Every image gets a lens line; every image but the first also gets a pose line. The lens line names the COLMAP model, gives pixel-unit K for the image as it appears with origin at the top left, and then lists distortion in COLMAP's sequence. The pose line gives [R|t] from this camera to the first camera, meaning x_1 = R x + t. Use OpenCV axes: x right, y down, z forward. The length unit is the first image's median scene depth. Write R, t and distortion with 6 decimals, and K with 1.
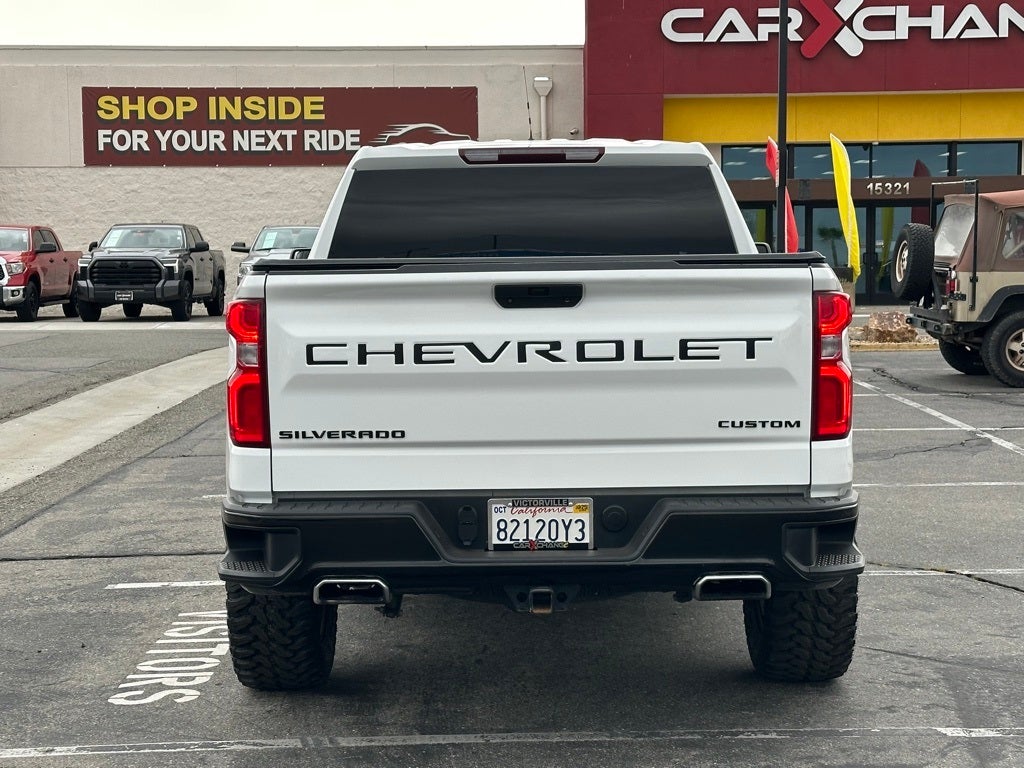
lens RADIAL K [[1813.8, 0, 525.3], [0, 1813.8, 384.2], [0, 0, 1]] dist [0.173049, -0.207869]
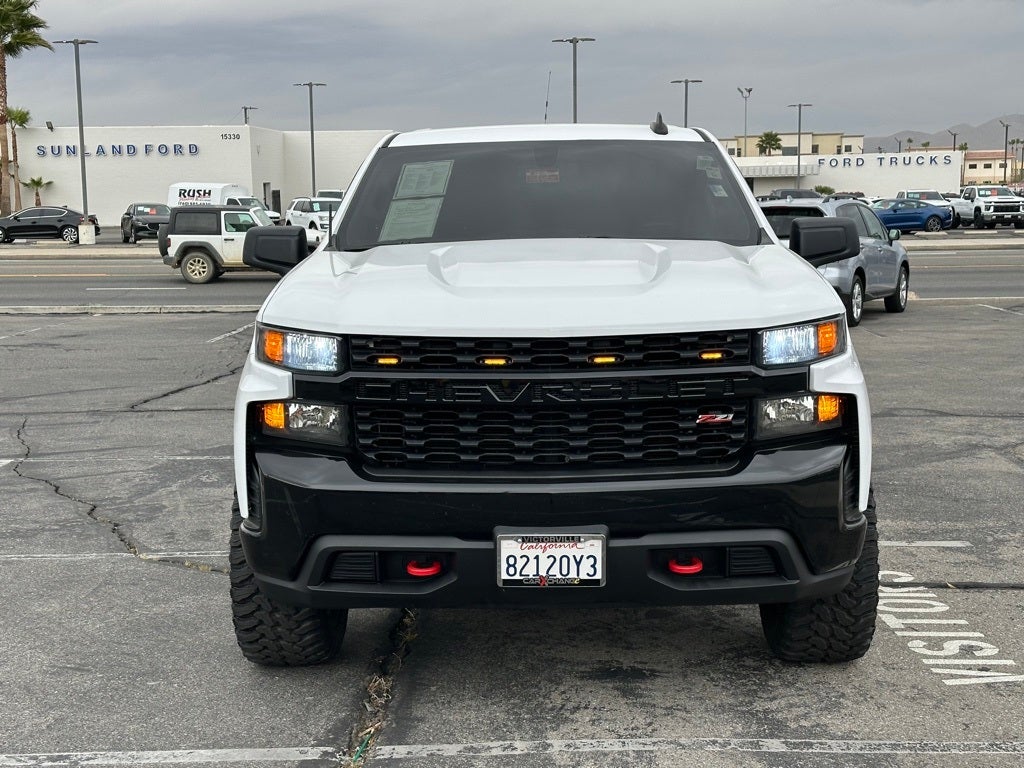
lens RADIAL K [[1465.5, 0, 533.9], [0, 1465.5, 380.7], [0, 0, 1]] dist [0.260671, -0.761600]
pose [[-0.999751, 0.022201, 0.002118, 0.017610], [0.022203, 0.981883, 0.188182, -0.222130], [0.002098, 0.188182, -0.982132, 2.826197]]
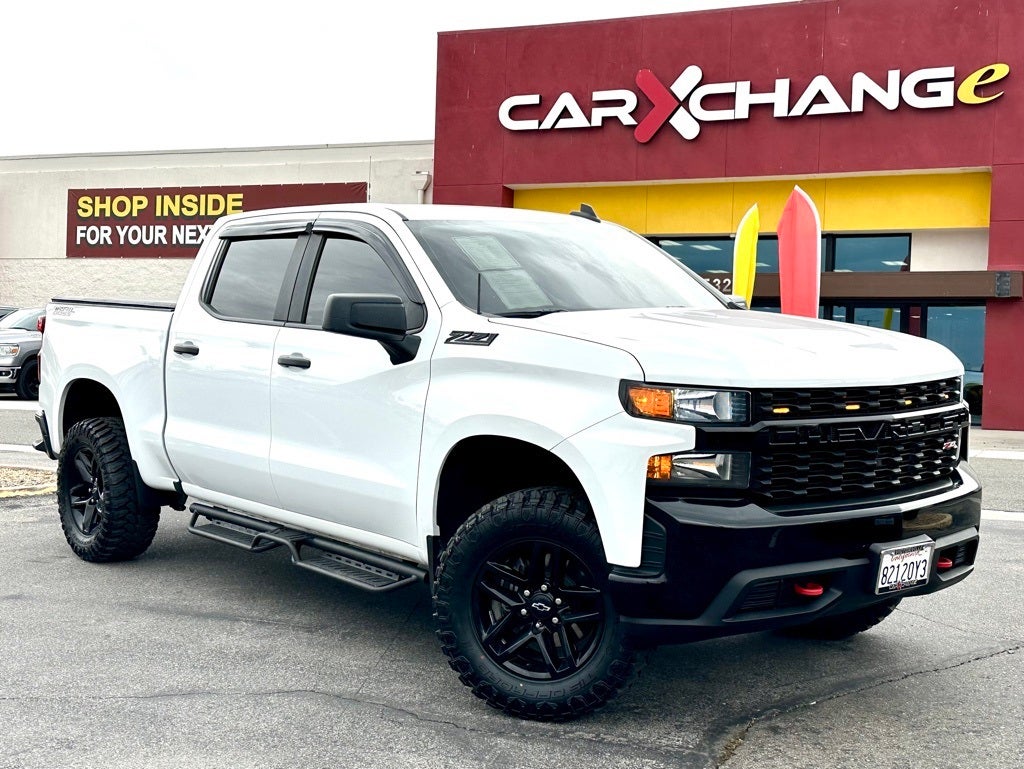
lens RADIAL K [[1302.5, 0, 530.8], [0, 1302.5, 383.4], [0, 0, 1]] dist [0.134497, -0.038569]
pose [[-0.759922, 0.046983, -0.648314, 0.748081], [-0.047320, 0.990739, 0.127265, -0.196939], [0.648290, 0.127390, -0.750661, 2.546191]]
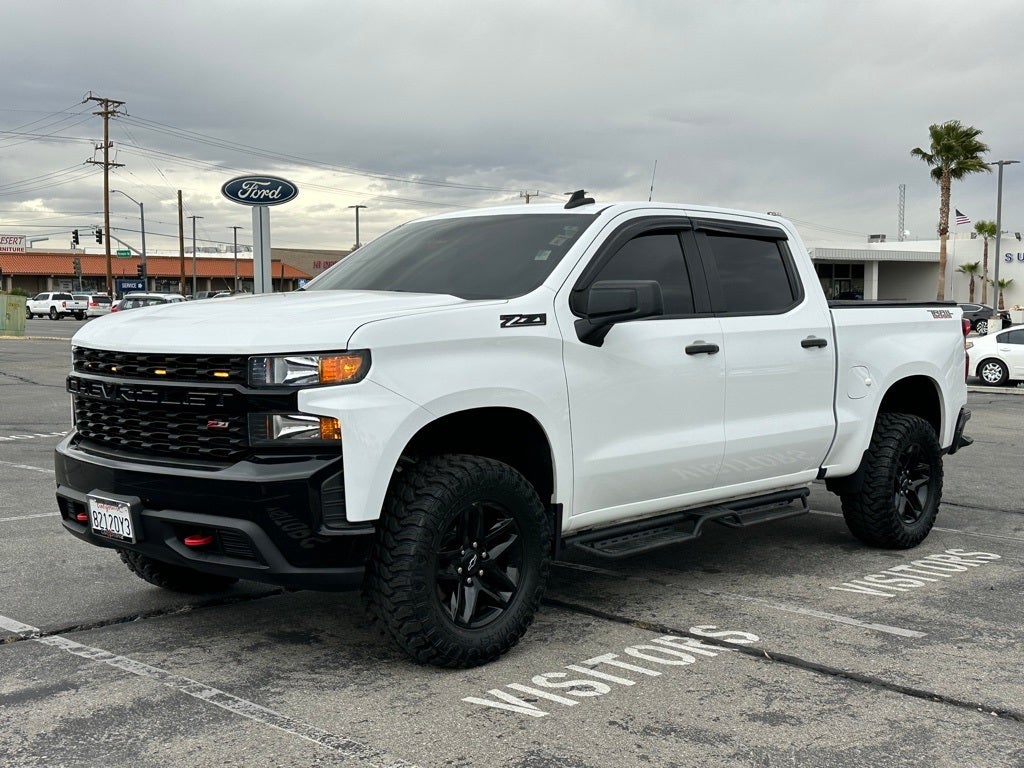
lens RADIAL K [[1253.1, 0, 526.0], [0, 1253.1, 388.7], [0, 0, 1]] dist [0.202702, -0.419886]
pose [[-0.743277, -0.040658, 0.667747, -0.808003], [0.045217, 0.992816, 0.110782, -0.159151], [-0.667453, 0.112535, -0.736099, 2.534461]]
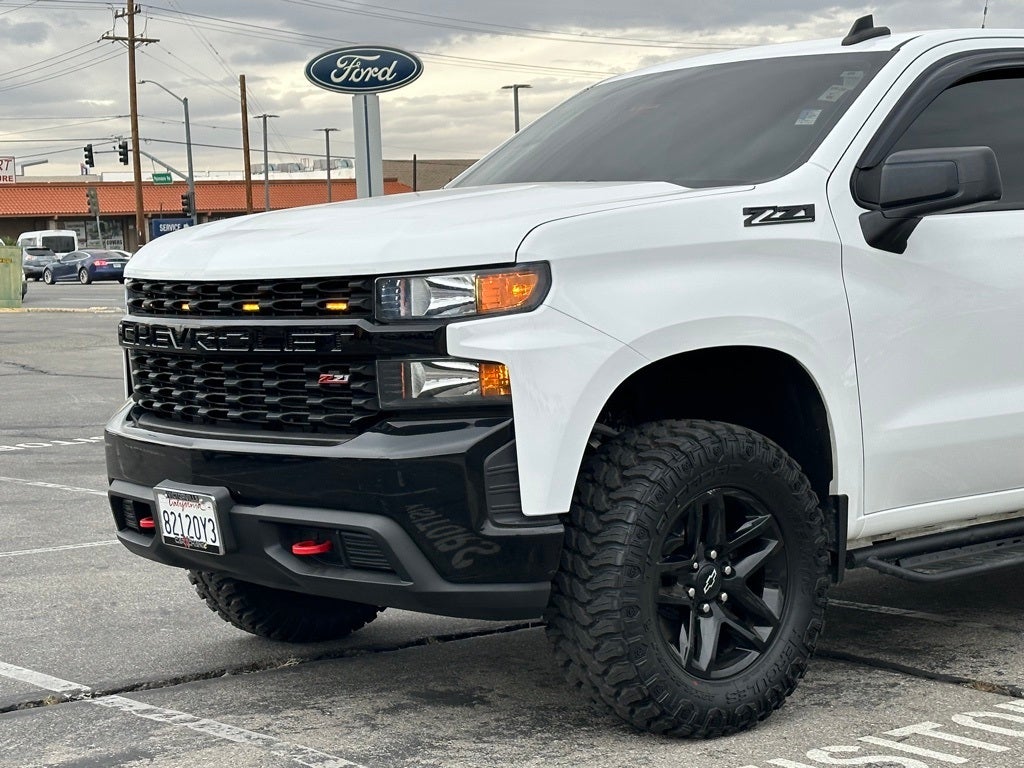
lens RADIAL K [[2044.8, 0, 512.0], [0, 2044.8, 384.0], [0, 0, 1]] dist [0.122729, 0.405257]
pose [[-0.645016, -0.024971, 0.763761, -0.863879], [0.085154, 0.990893, 0.104311, -0.139526], [-0.759409, 0.132320, -0.637015, 2.590626]]
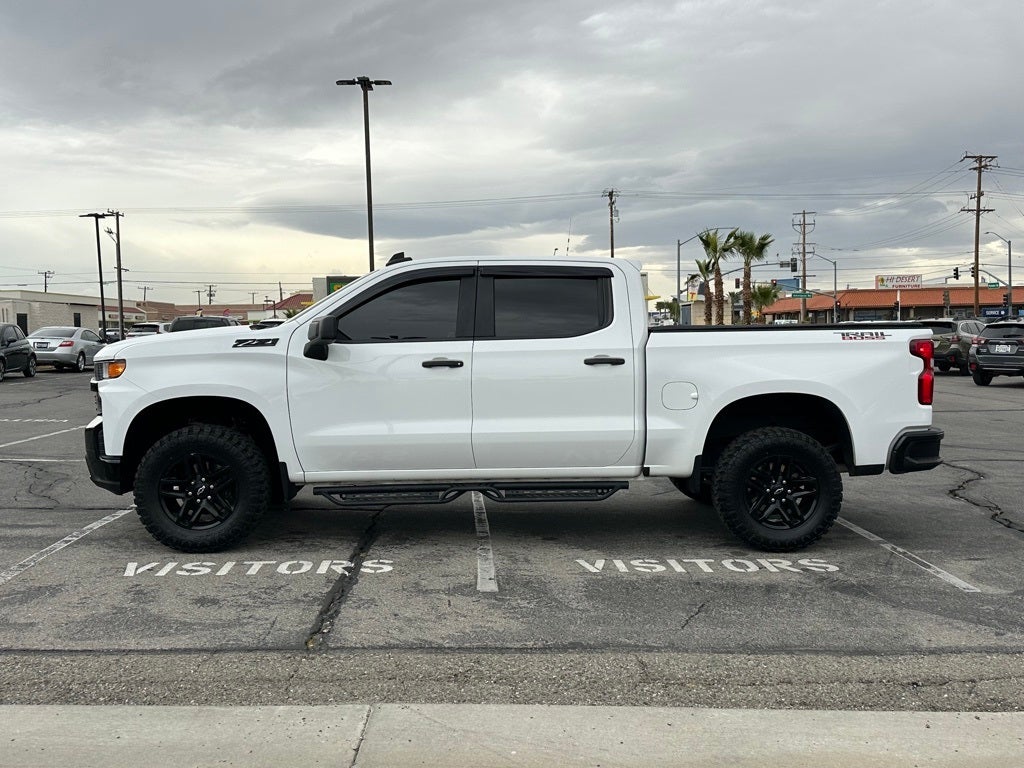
lens RADIAL K [[1016.7, 0, 499.5], [0, 1016.7, 384.9], [0, 0, 1]] dist [0.200917, -0.433191]
pose [[-0.042555, -0.044303, 0.998111, -1.412917], [0.074633, 0.996084, 0.047395, -0.091017], [-0.996303, 0.076509, -0.039082, 1.582903]]
